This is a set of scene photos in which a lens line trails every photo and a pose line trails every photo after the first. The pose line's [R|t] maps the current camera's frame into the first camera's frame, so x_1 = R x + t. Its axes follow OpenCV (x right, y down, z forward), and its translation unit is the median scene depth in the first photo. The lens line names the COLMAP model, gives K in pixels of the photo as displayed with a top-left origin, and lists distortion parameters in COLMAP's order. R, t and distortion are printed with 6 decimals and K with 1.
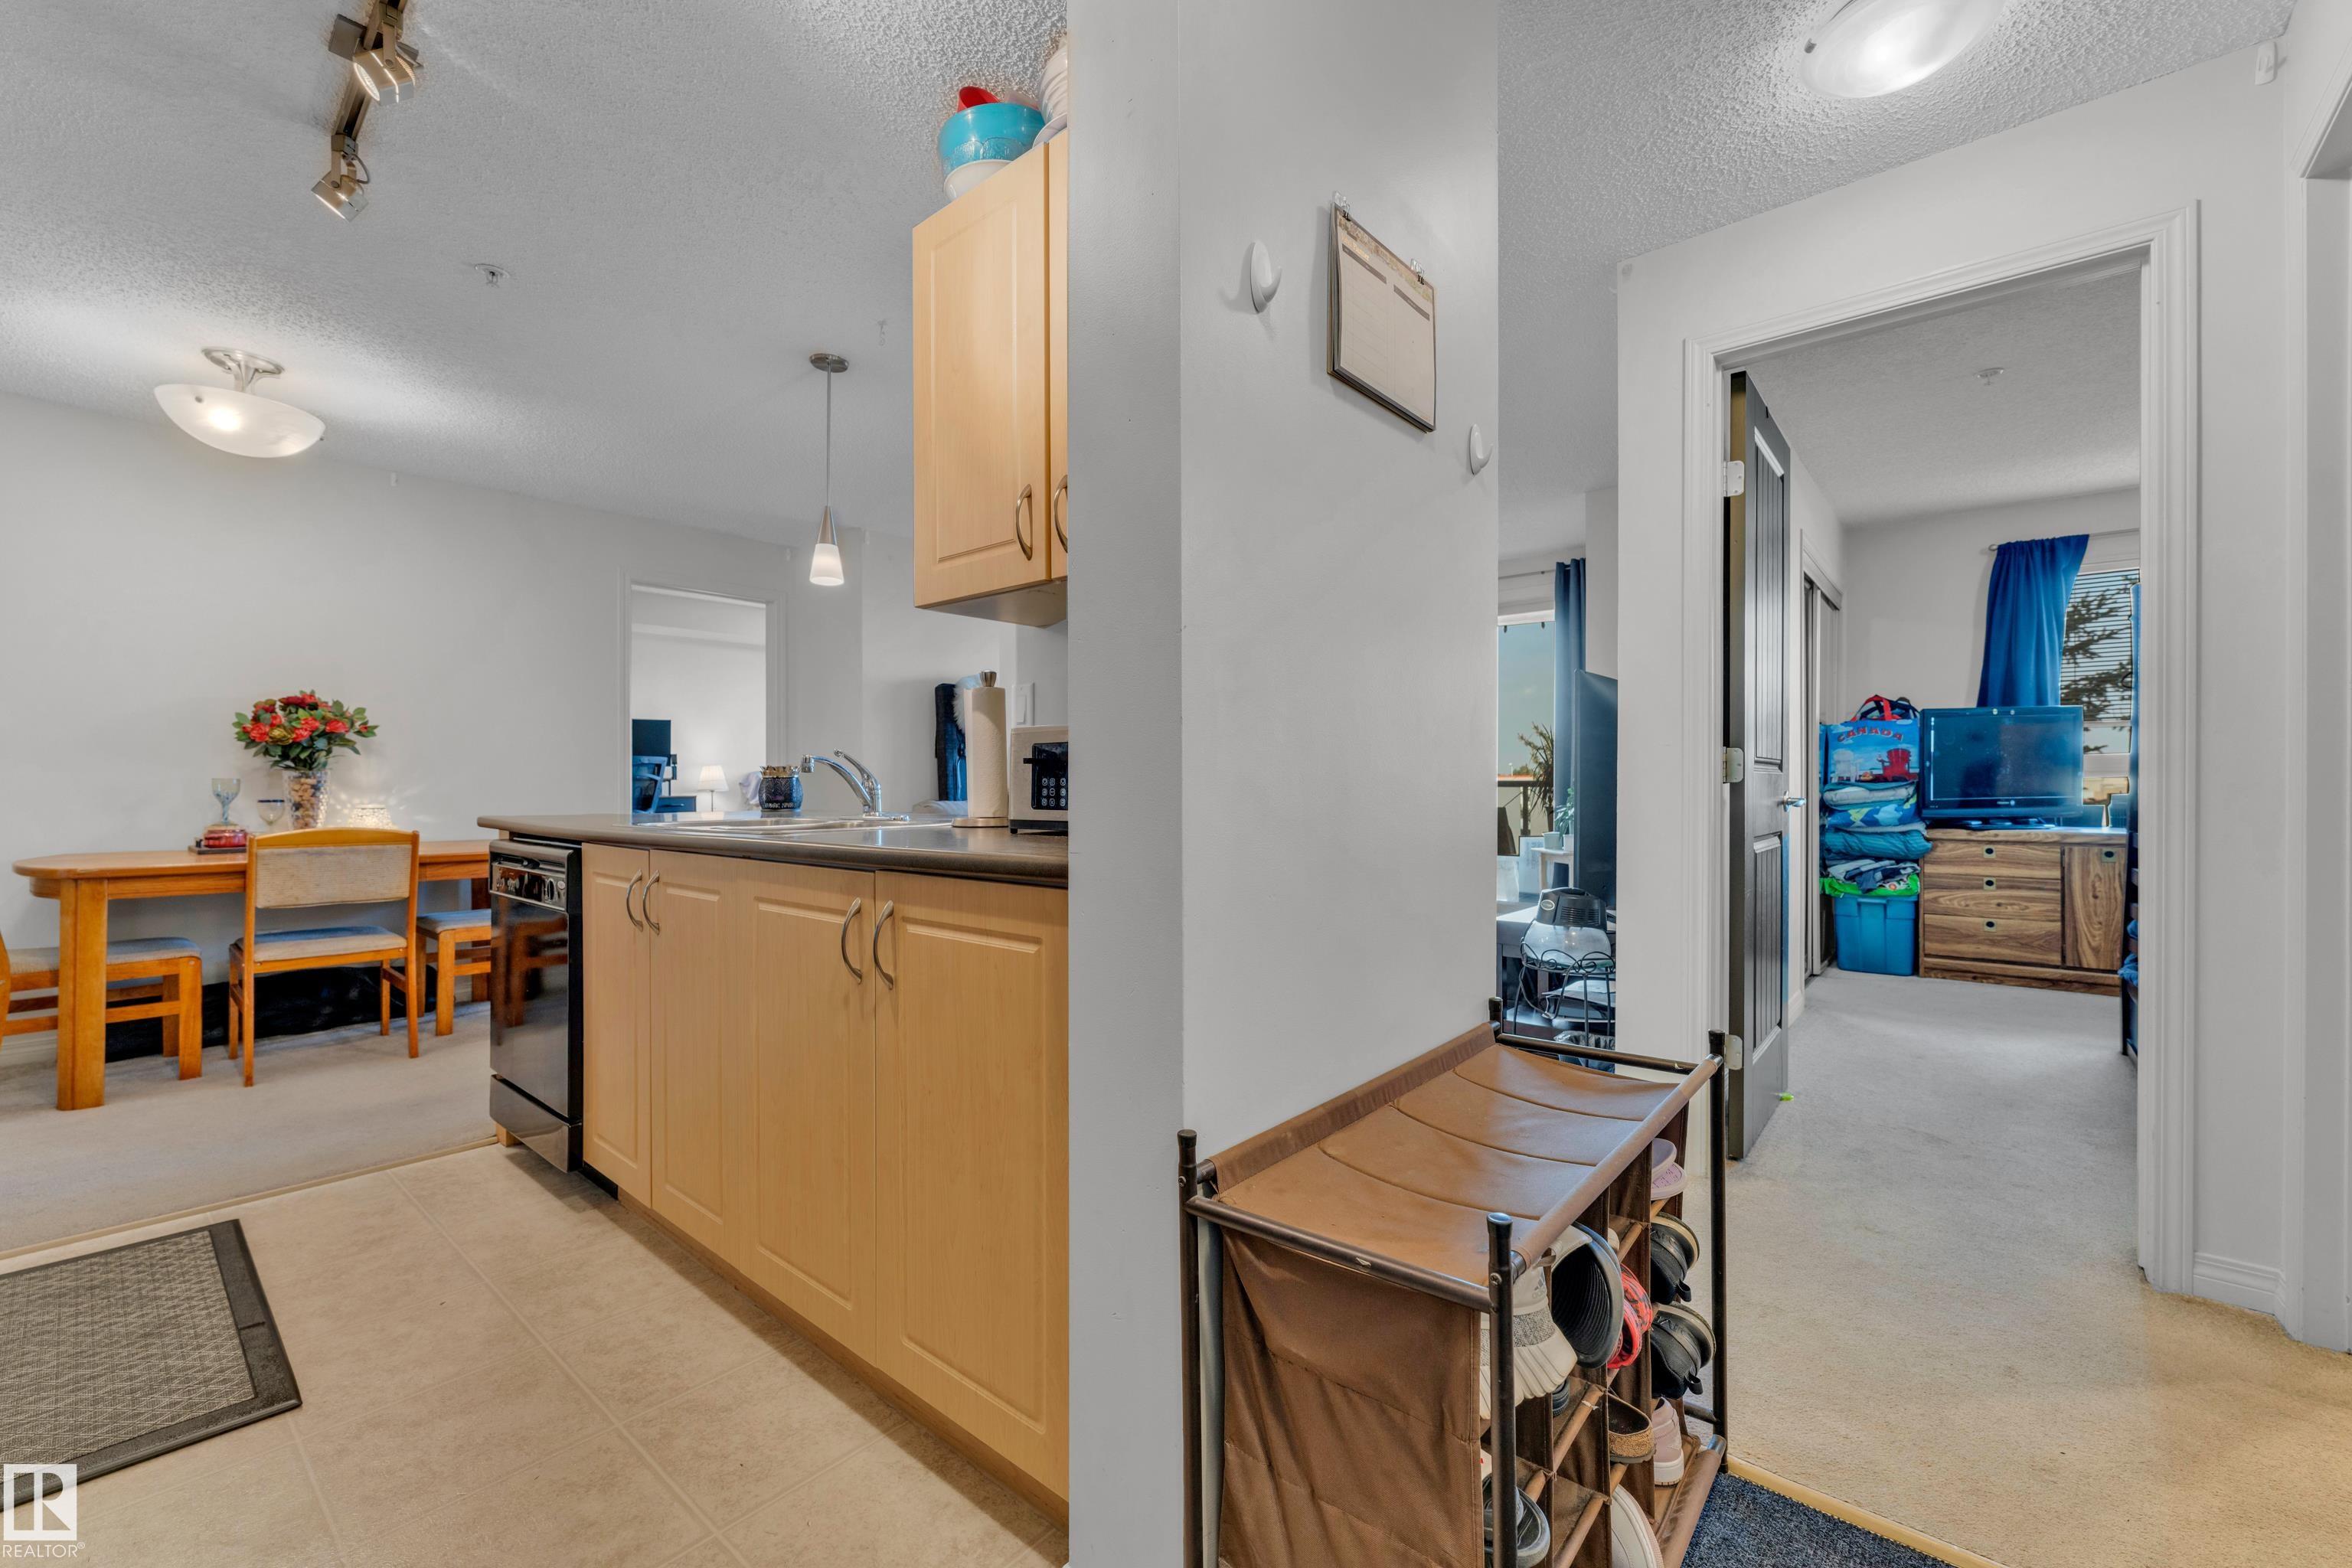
lens RADIAL K [[951.5, 0, 1178.0], [0, 951.5, 778.6], [0, 0, 1]] dist [-0.000216, 0.000380]
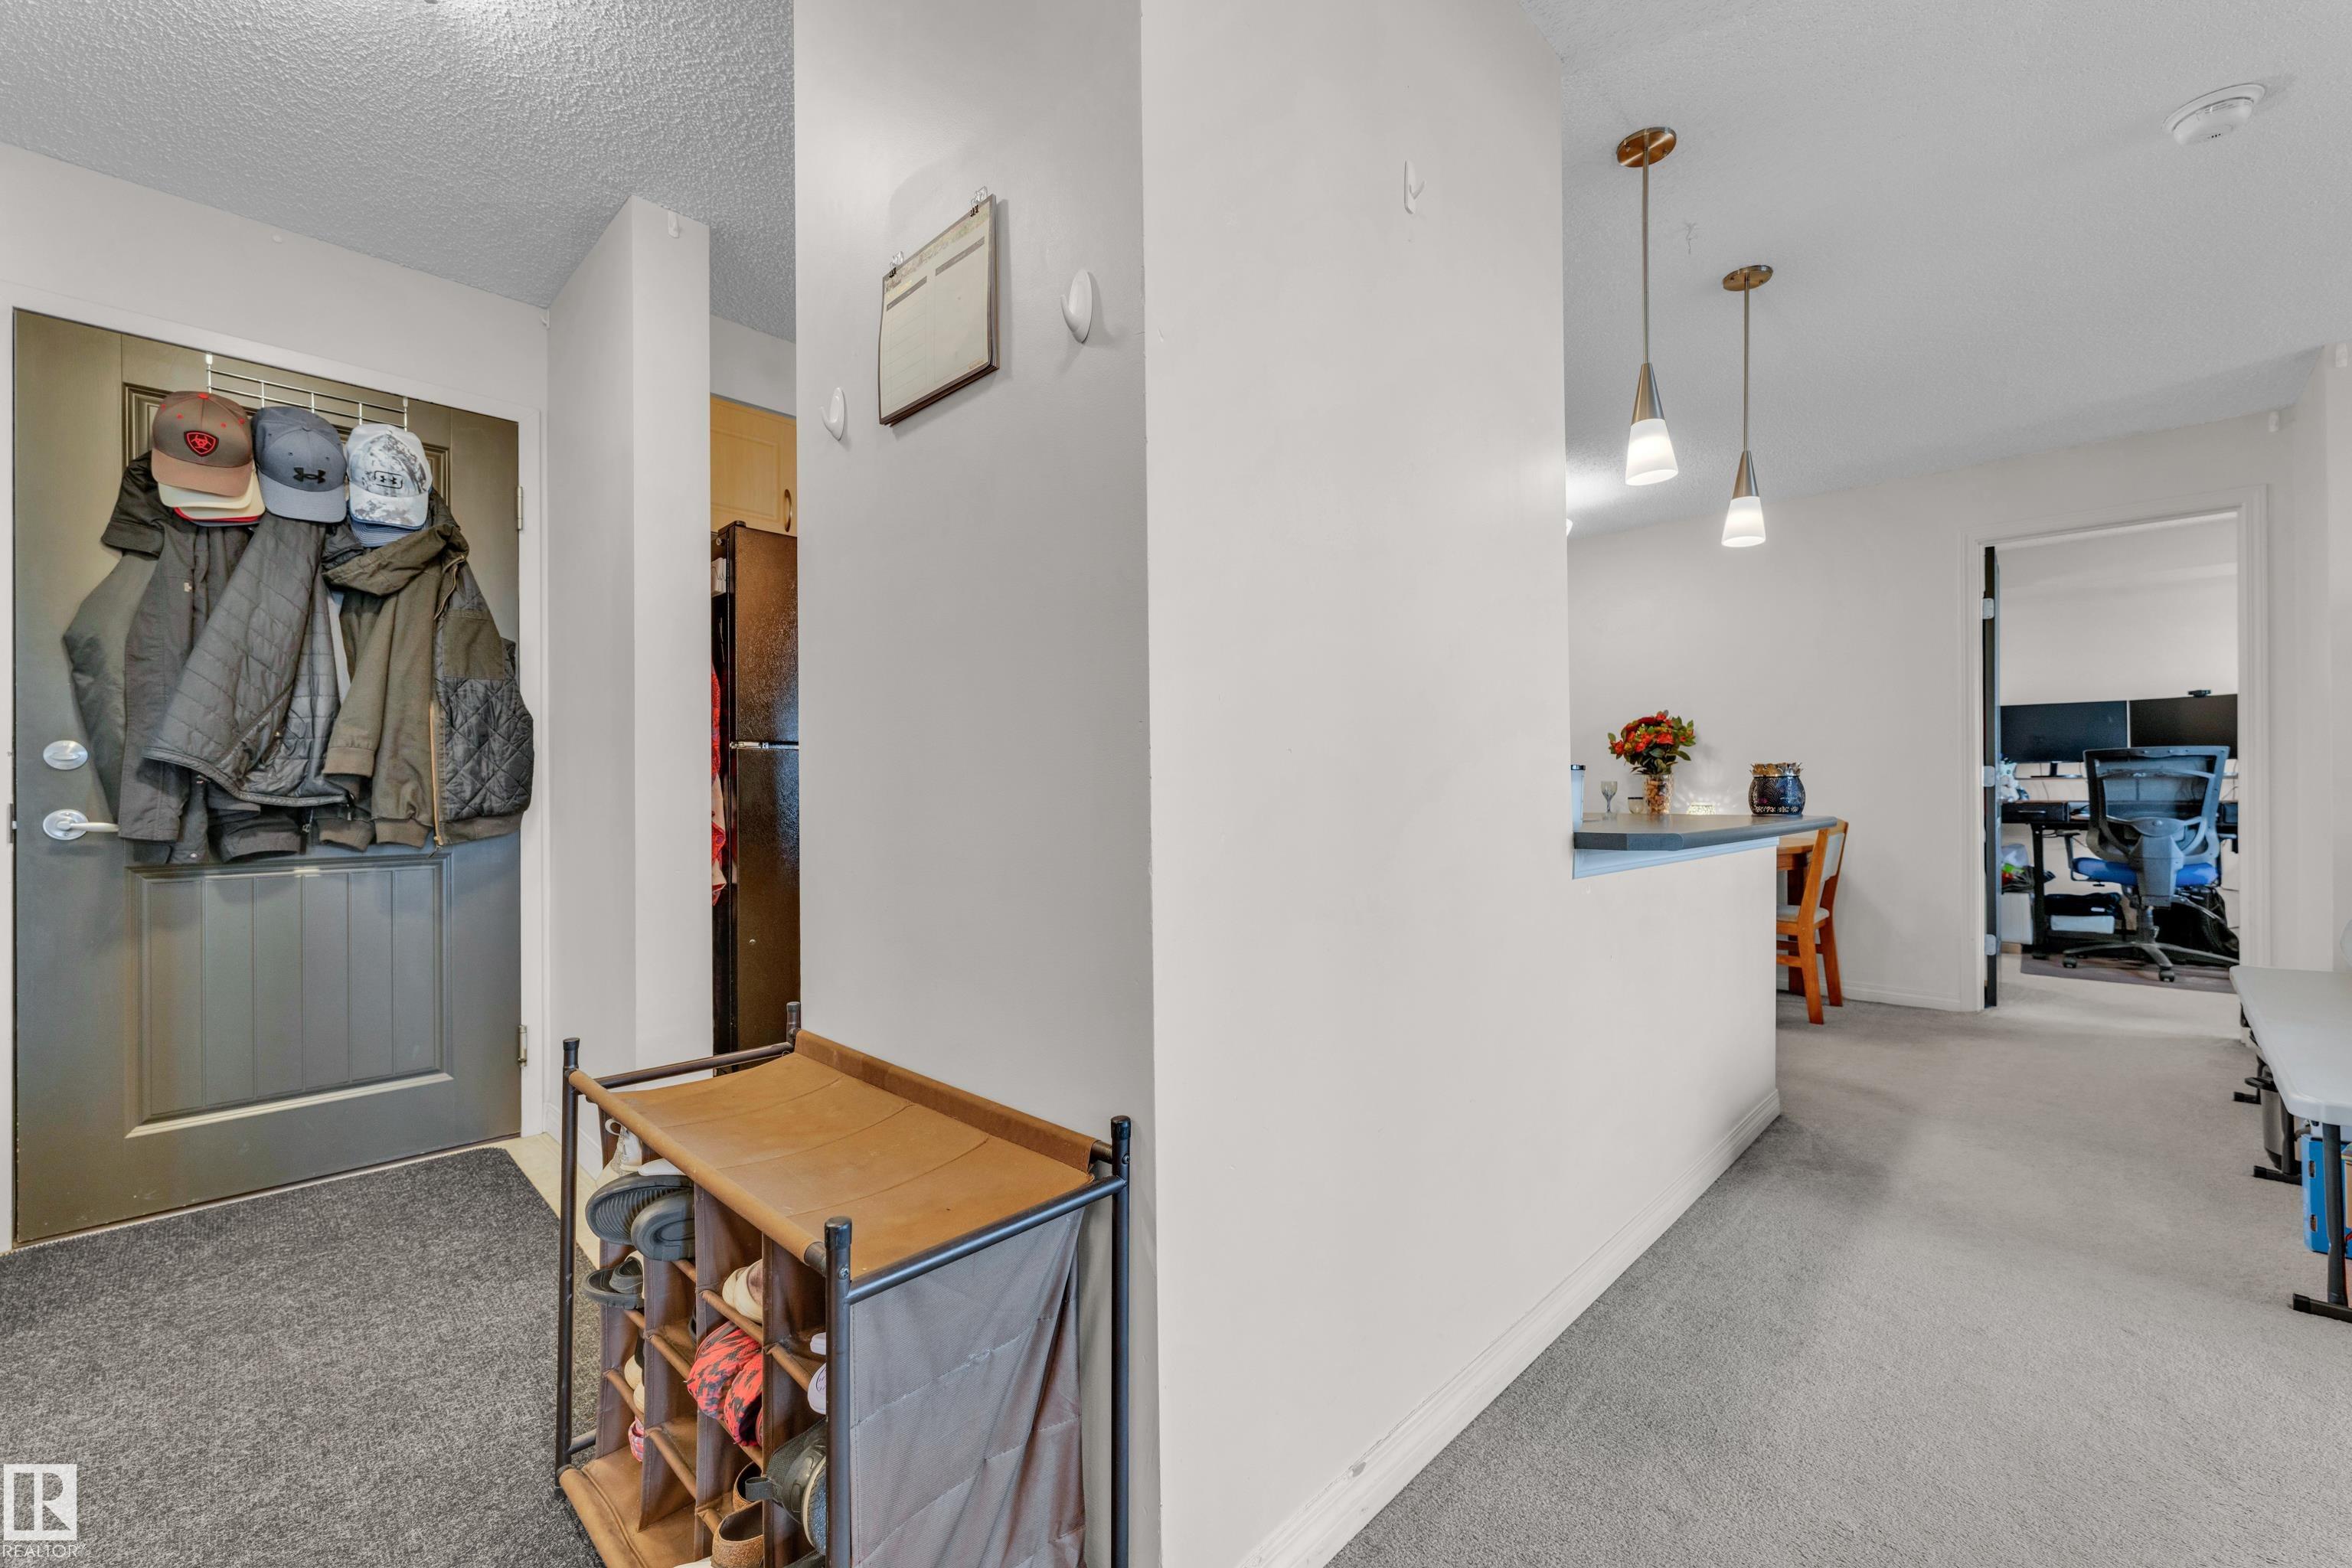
lens RADIAL K [[951.7, 0, 1168.4], [0, 951.7, 782.6], [0, 0, 1]] dist [-0.000928, 0.000304]
pose [[-0.068302, -0.004263, -0.997656, 0.469828], [0.007493, 0.999960, -0.004786, 0.004436], [0.997637, -0.007802, -0.068267, 0.531067]]
